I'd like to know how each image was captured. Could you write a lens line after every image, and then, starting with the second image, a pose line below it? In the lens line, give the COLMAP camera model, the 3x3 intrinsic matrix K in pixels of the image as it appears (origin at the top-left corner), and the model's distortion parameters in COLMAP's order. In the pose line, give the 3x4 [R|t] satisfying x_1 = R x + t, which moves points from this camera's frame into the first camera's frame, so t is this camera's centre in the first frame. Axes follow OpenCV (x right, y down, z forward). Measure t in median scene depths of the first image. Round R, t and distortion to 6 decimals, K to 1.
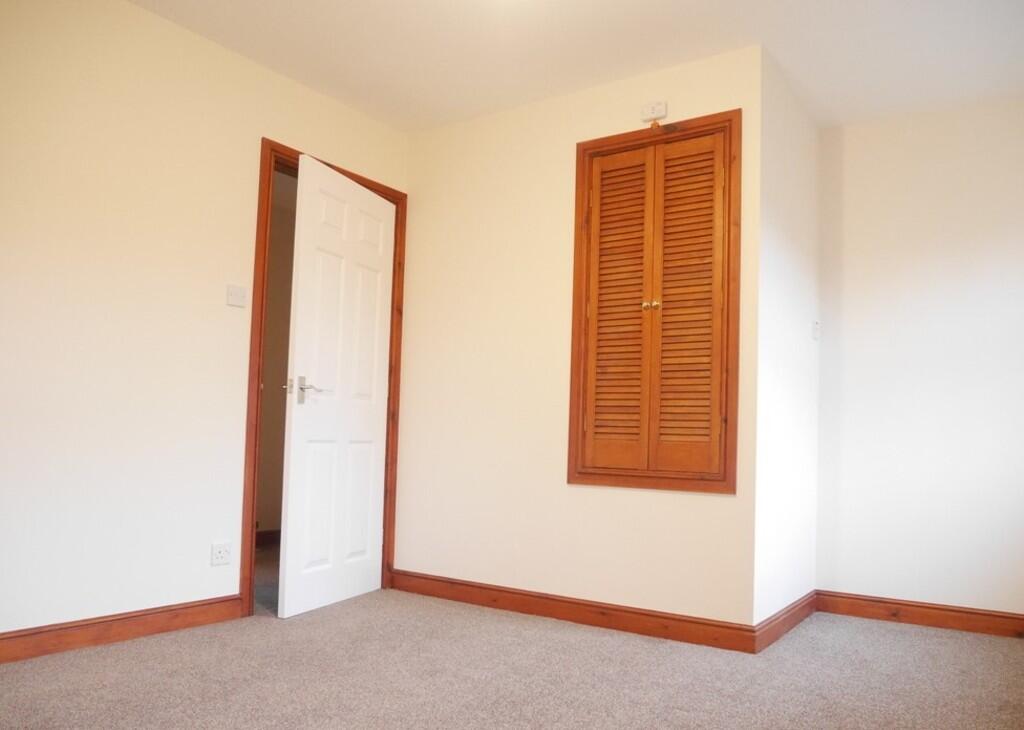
lens RADIAL K [[787.3, 0, 511.1], [0, 787.3, 365.0], [0, 0, 1]] dist [-0.026545, -0.021712]
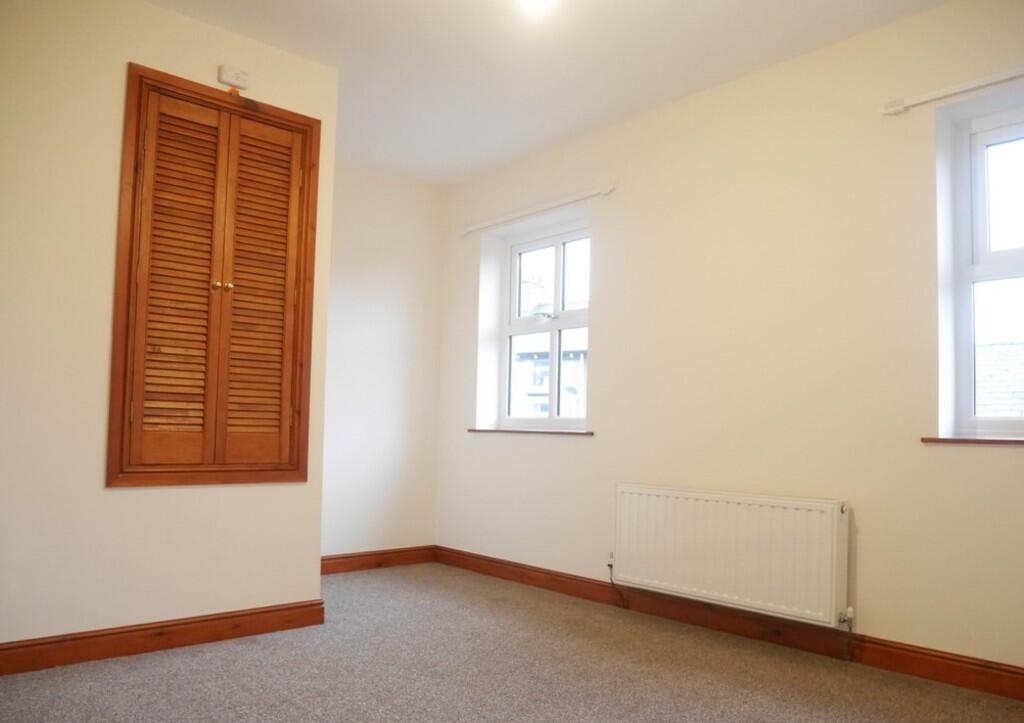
lens RADIAL K [[769.5, 0, 510.3], [0, 769.5, 365.4], [0, 0, 1]] dist [-0.014526, 0.000933]
pose [[0.241887, 0.059822, 0.968458, -0.623046], [-0.099106, 0.994401, -0.036672, 0.016843], [-0.965230, -0.087110, 0.246462, 0.451607]]
